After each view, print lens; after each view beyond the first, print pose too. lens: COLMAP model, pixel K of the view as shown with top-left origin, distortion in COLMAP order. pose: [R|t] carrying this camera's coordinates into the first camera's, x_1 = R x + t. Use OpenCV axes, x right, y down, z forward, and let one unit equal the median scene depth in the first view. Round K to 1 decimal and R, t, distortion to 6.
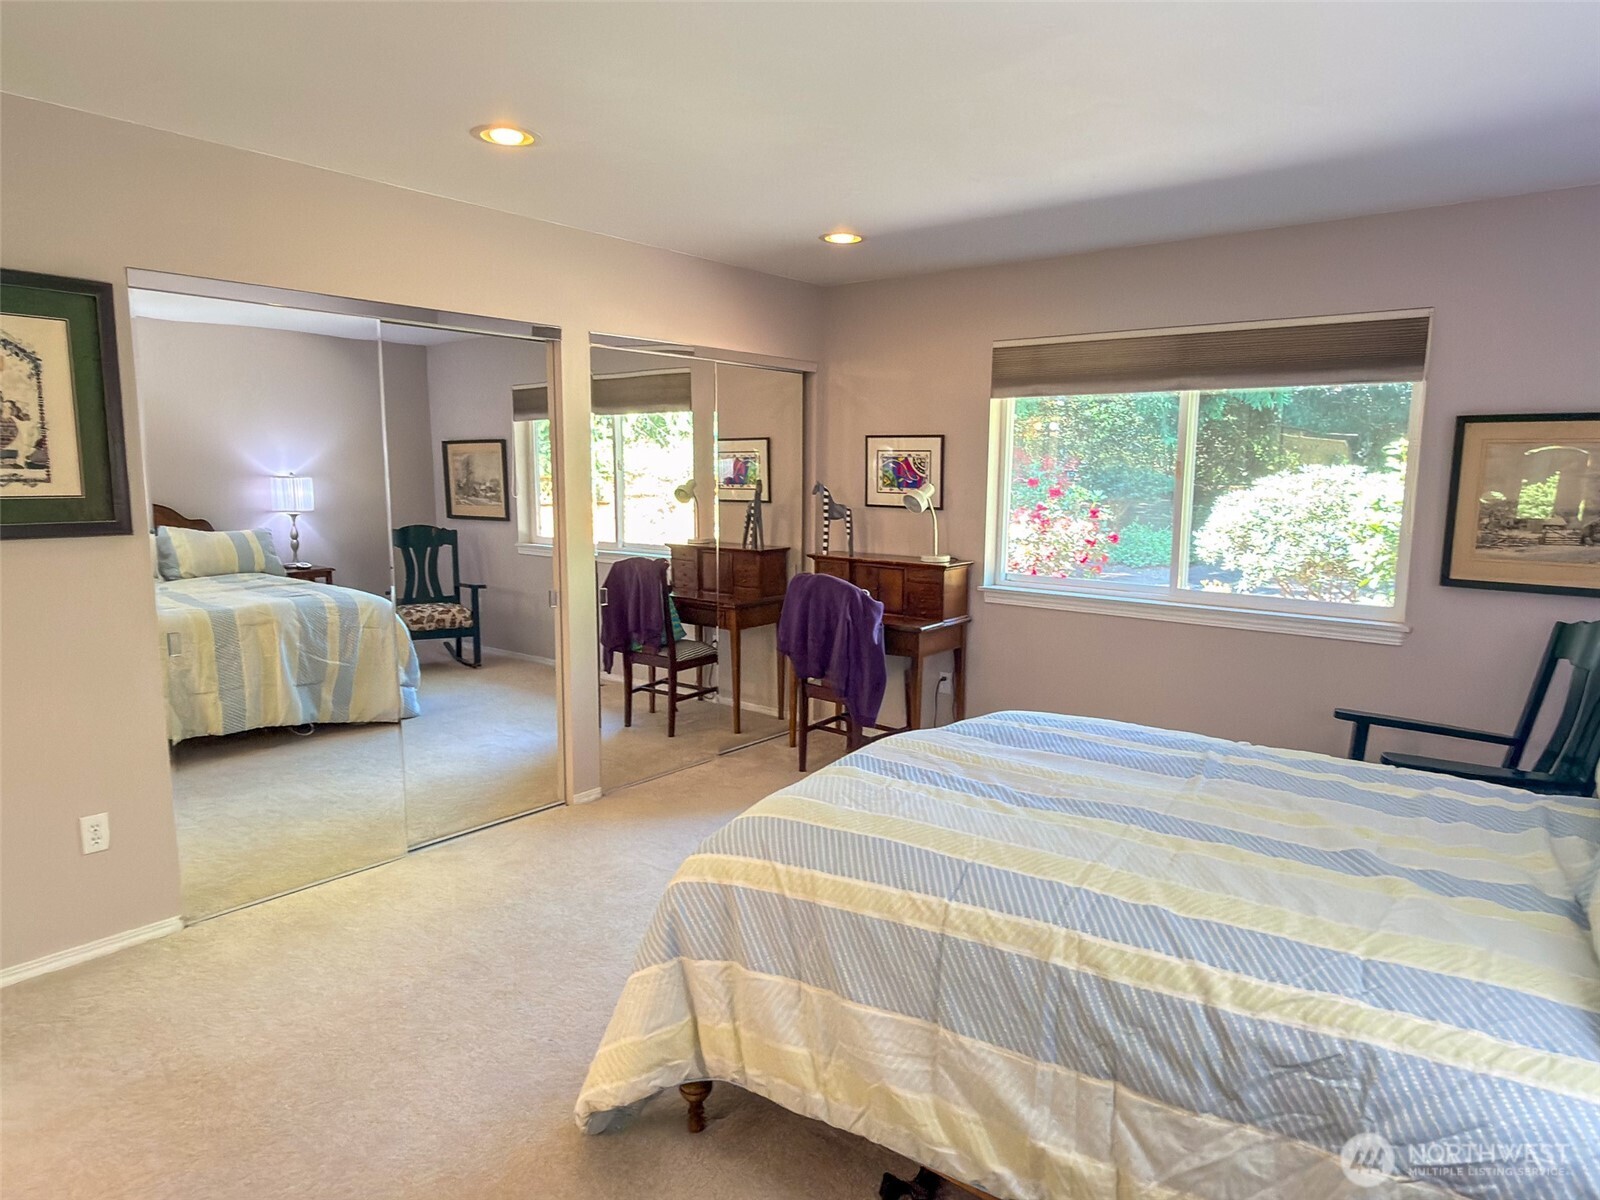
lens RADIAL K [[992.8, 0, 787.5], [0, 992.8, 606.5], [0, 0, 1]] dist [0.003774, -0.001658]
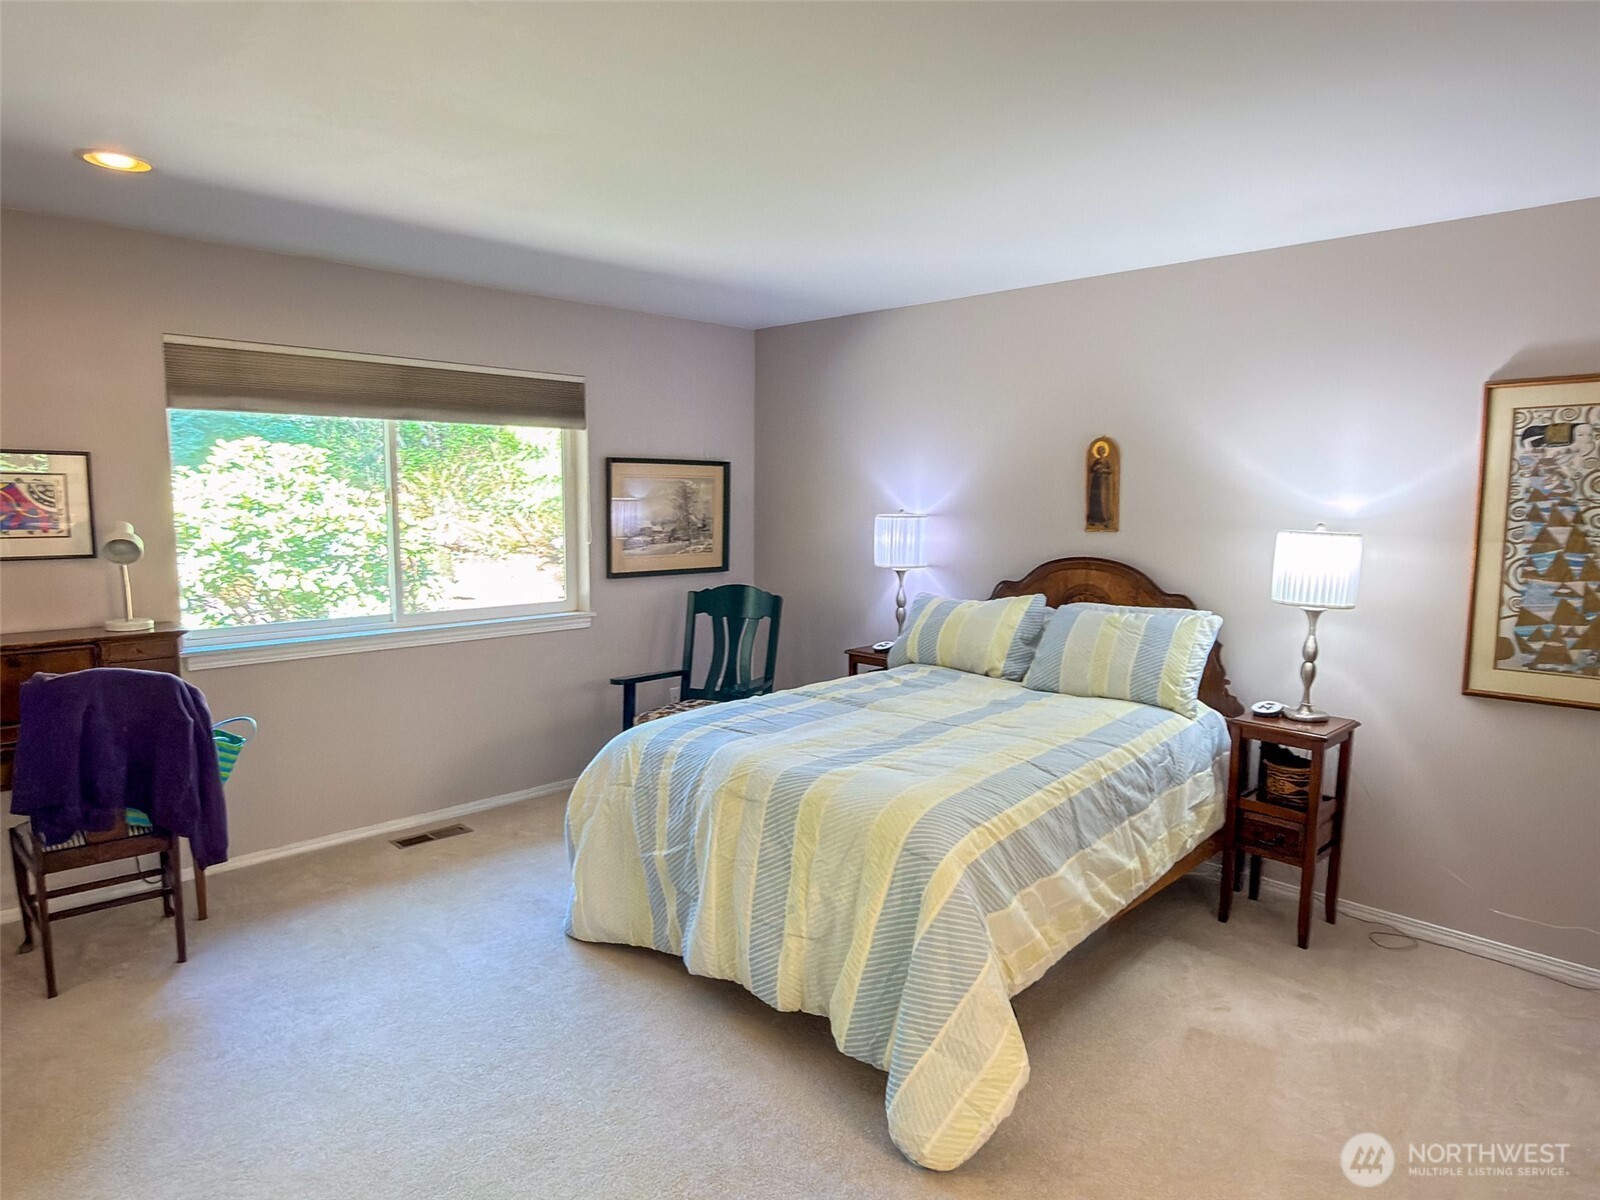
lens RADIAL K [[992.8, 0, 787.5], [0, 992.8, 606.5], [0, 0, 1]] dist [0.003774, -0.001658]
pose [[0.113488, -0.119623, 0.986312, -0.697555], [0.141179, 0.984594, 0.103170, -0.092507], [-0.983458, 0.127538, 0.128628, 0.595017]]
